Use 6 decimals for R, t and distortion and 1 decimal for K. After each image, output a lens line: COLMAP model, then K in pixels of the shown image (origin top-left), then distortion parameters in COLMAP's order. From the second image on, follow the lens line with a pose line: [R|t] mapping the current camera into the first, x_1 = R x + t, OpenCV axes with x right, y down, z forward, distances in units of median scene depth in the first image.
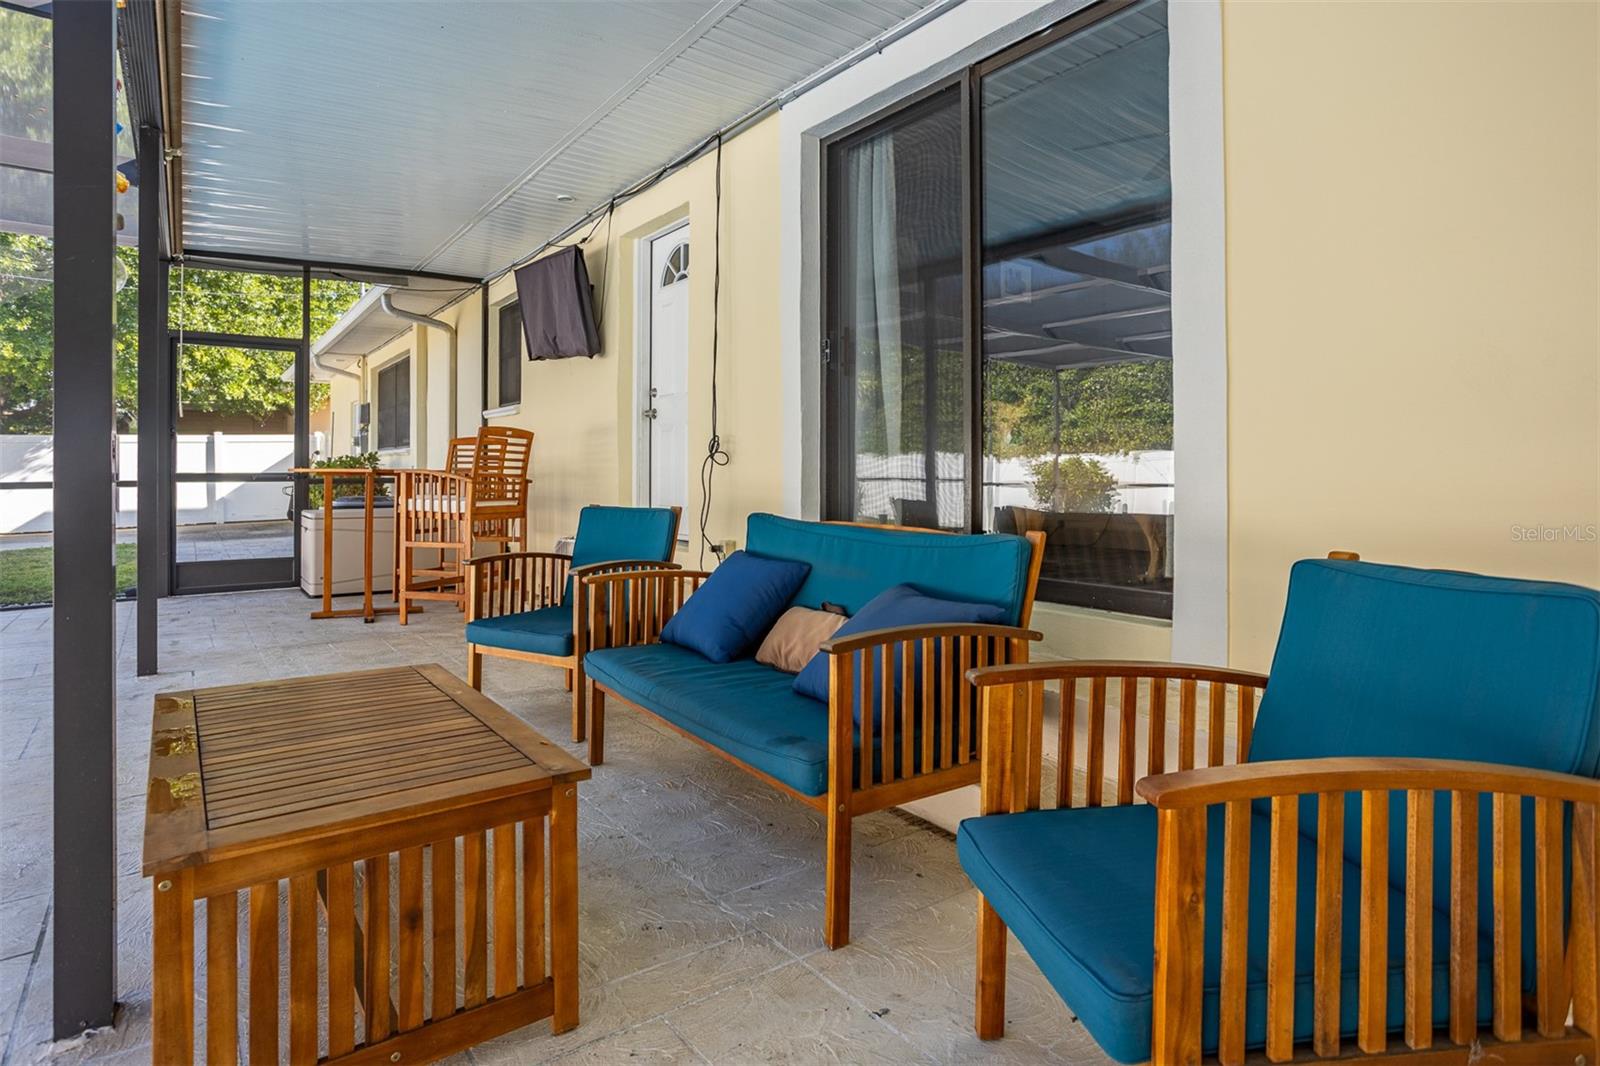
lens RADIAL K [[848.7, 0, 817.3], [0, 848.7, 465.5], [0, 0, 1]] dist [-0.035264, 0.000202]
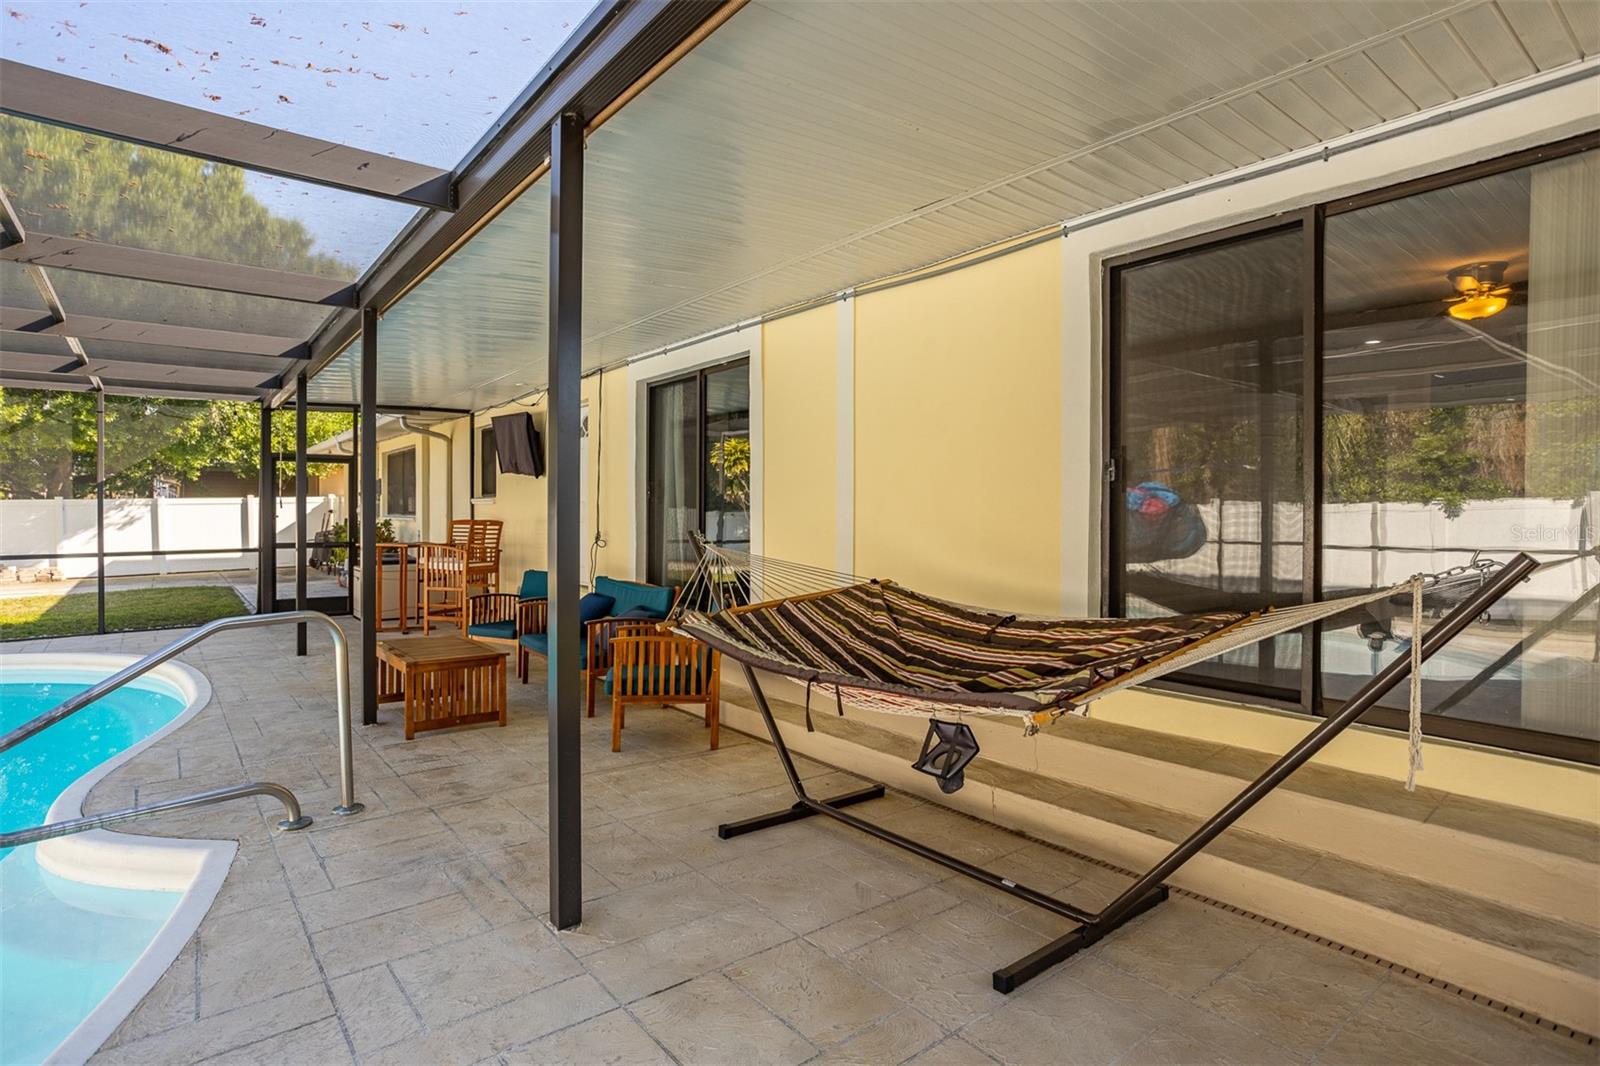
lens RADIAL K [[839.0, 0, 801.3], [0, 839.0, 523.6], [0, 0, 1]] dist [-0.047948, 0.029251]
pose [[0.999957, 0.004868, 0.007918, 0.238908], [-0.004999, 0.999851, 0.016517, -0.065327], [-0.007836, -0.016556, 0.999832, -0.647786]]
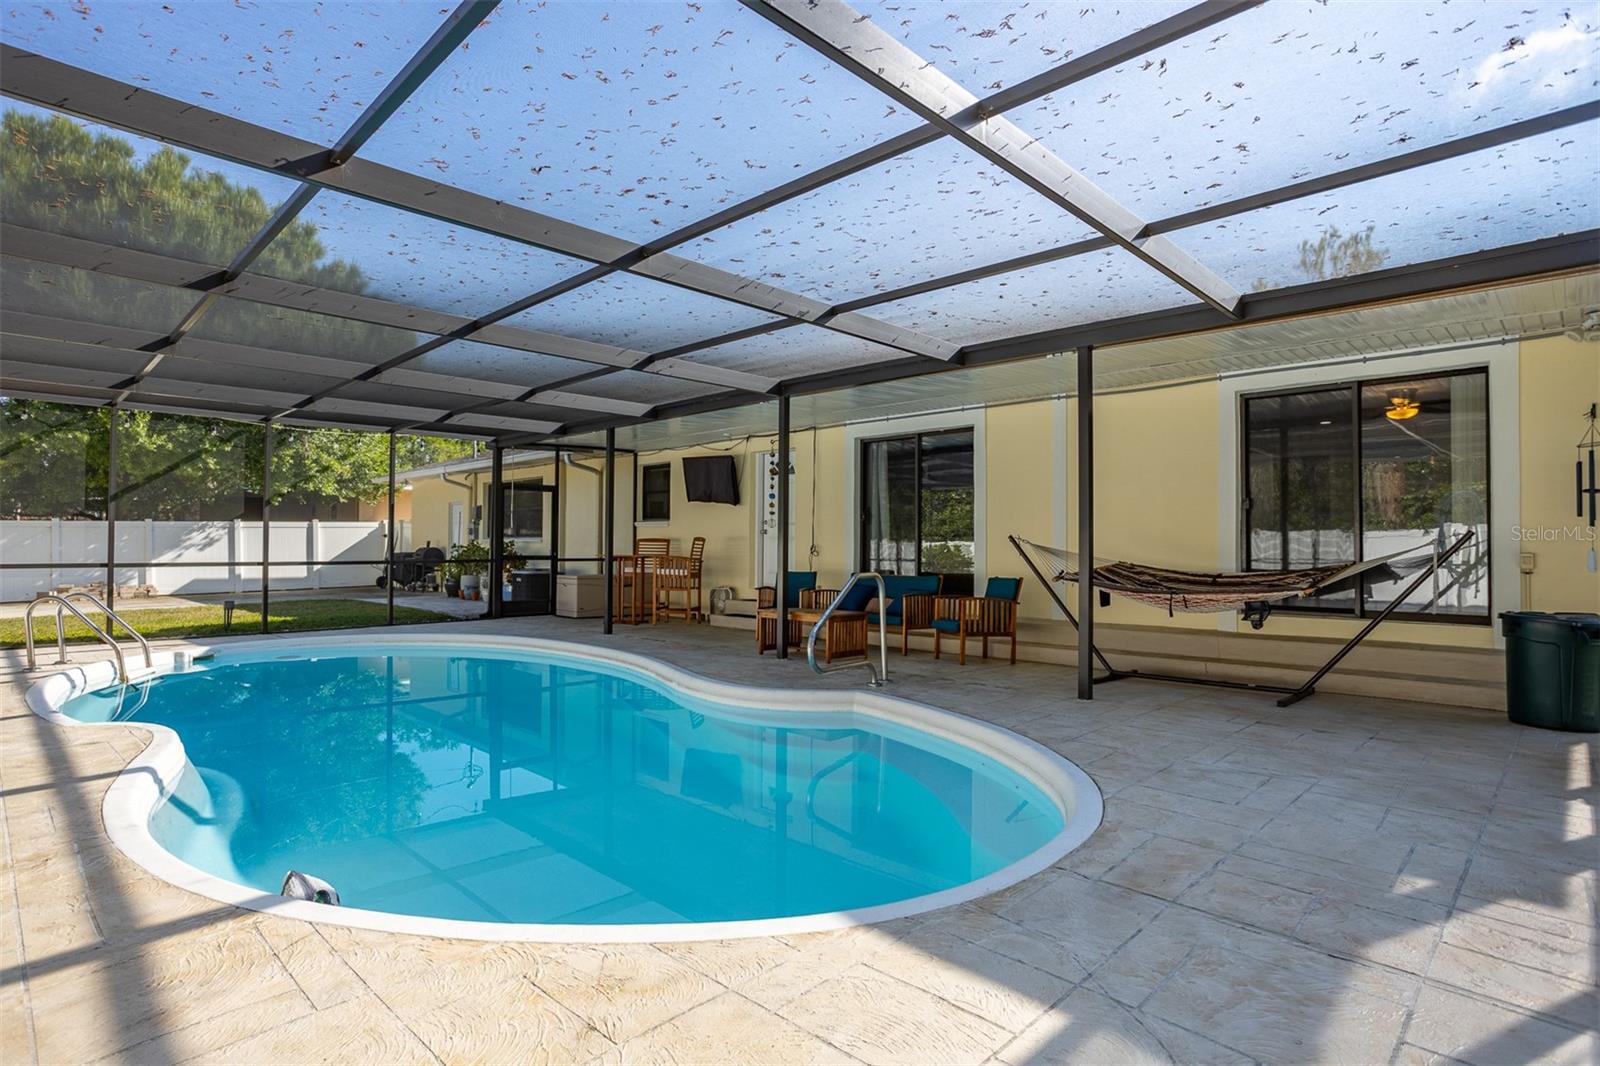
lens RADIAL K [[854.7, 0, 803.8], [0, 854.7, 525.0], [0, 0, 1]] dist [-0.043207, 0.030211]
pose [[0.990629, 0.014518, 0.135805, -0.386833], [-0.011298, 0.999637, -0.024451, -0.023797], [-0.136111, 0.022688, 0.990434, -1.202786]]
